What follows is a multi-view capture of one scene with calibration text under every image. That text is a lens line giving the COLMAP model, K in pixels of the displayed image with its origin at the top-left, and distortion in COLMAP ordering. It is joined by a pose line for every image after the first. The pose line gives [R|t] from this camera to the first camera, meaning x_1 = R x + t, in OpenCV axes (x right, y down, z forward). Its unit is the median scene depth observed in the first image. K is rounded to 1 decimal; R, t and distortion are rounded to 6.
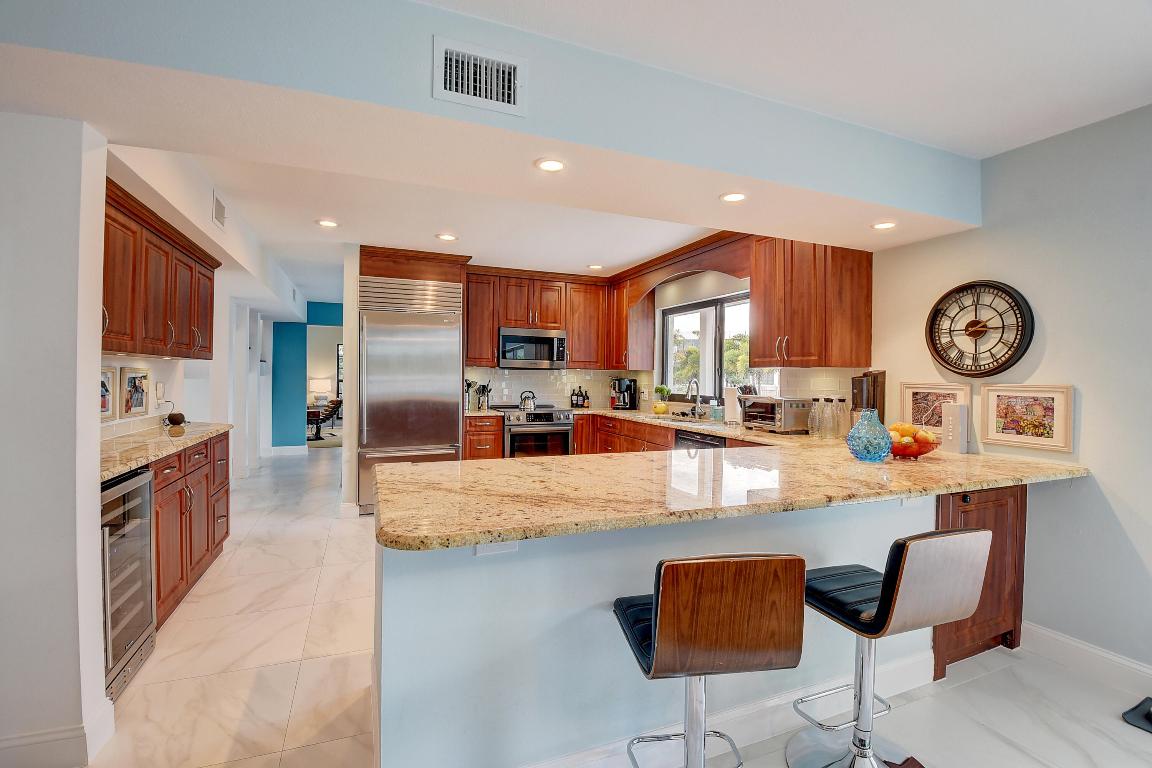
lens RADIAL K [[505.6, 0, 571.7], [0, 505.6, 380.6], [0, 0, 1]] dist [-0.016595, -0.006419]
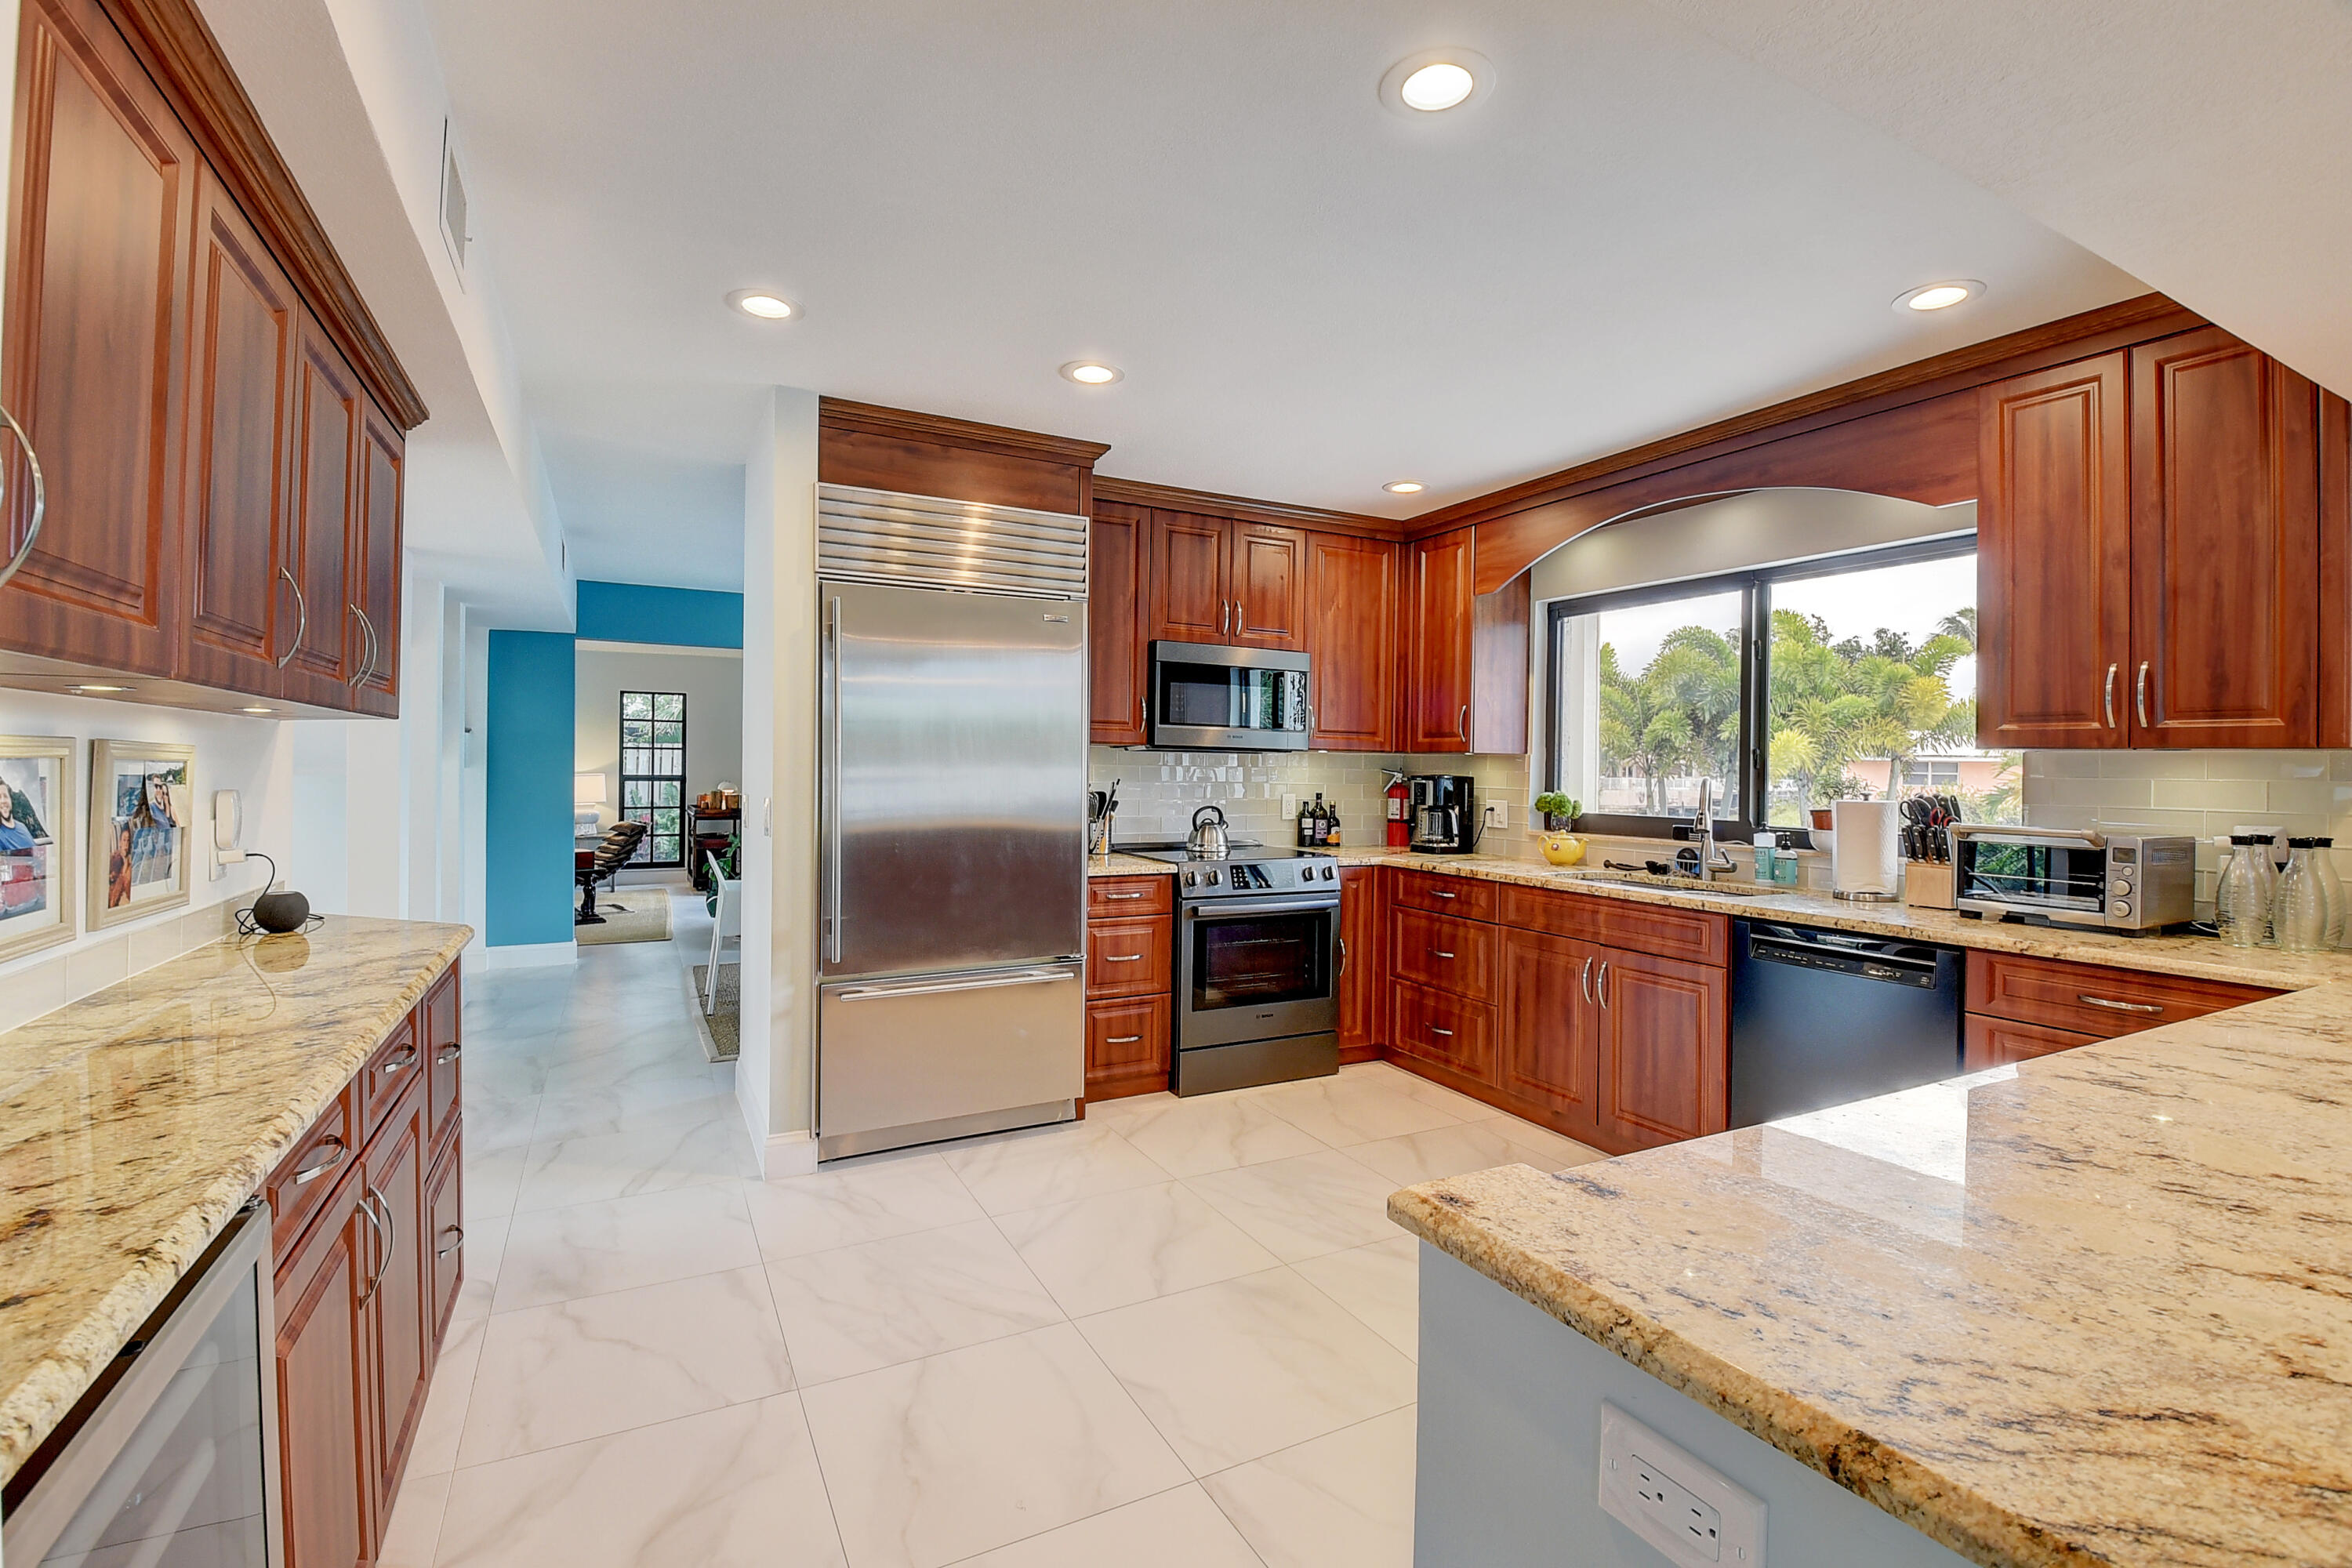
lens RADIAL K [[1032.3, 0, 1160.5], [0, 1032.3, 777.8], [0, 0, 1]] dist [-0.016595, -0.006419]
pose [[0.995945, 0.000180, 0.089963, -0.228711], [-0.000430, 0.999996, 0.002759, -0.004578], [-0.089962, -0.002786, 0.995941, 0.244421]]
